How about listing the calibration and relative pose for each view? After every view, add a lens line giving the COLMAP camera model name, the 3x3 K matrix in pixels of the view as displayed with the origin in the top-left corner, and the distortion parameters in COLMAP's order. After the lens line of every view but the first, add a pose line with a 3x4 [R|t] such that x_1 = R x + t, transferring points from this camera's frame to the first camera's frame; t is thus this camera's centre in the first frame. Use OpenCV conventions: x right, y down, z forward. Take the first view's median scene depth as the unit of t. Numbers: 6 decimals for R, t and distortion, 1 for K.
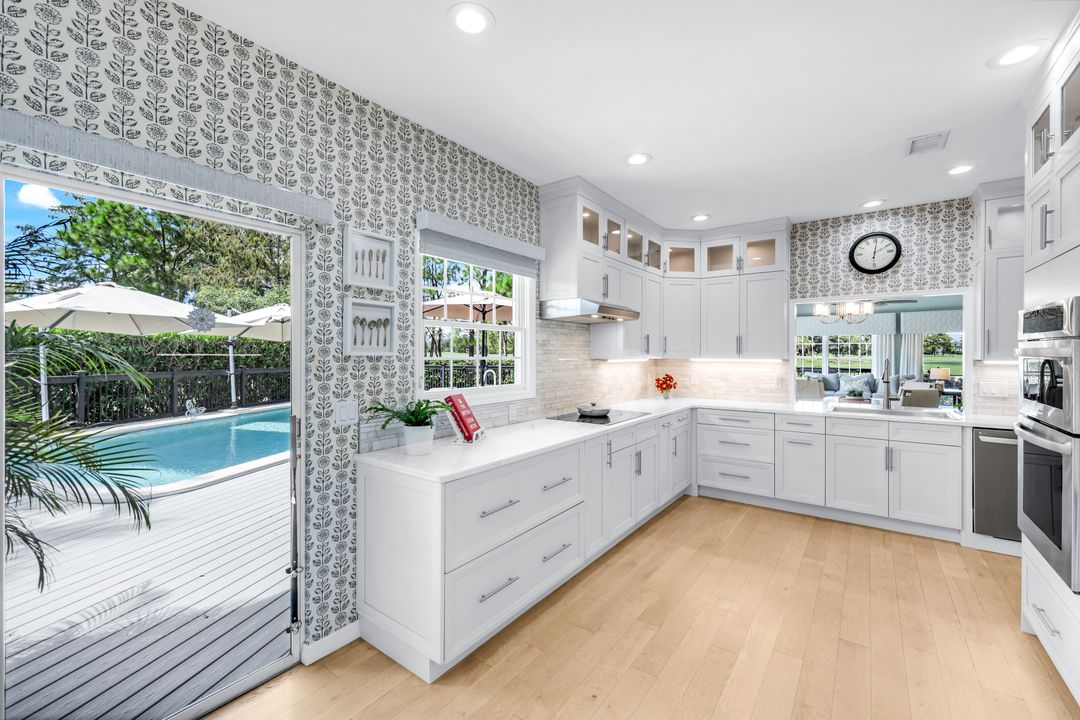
lens RADIAL K [[442.6, 0, 533.8], [0, 442.6, 355.8], [0, 0, 1]] dist [-0.000264, -0.000018]
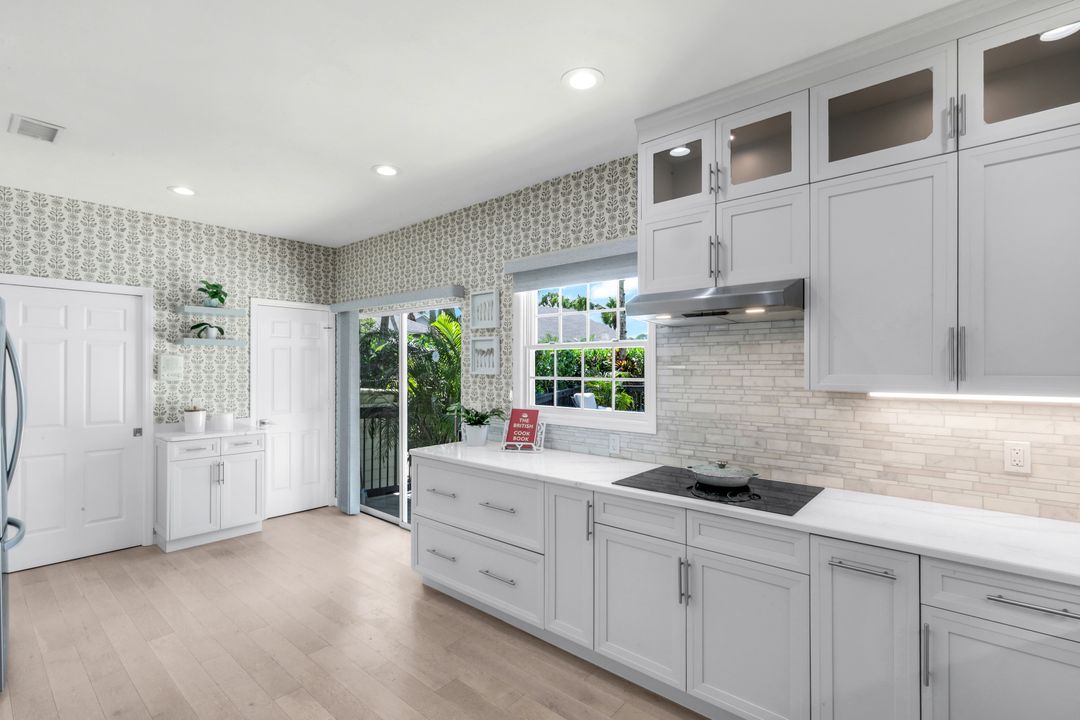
lens RADIAL K [[495.5, 0, 539.5], [0, 495.5, 363.6], [0, 0, 1]] dist [0.003424, 0.000141]
pose [[-0.060770, -0.000862, -0.998151, 0.228861], [-0.001273, 0.999999, -0.000786, -0.006292], [0.998151, 0.001223, -0.060771, 0.231080]]
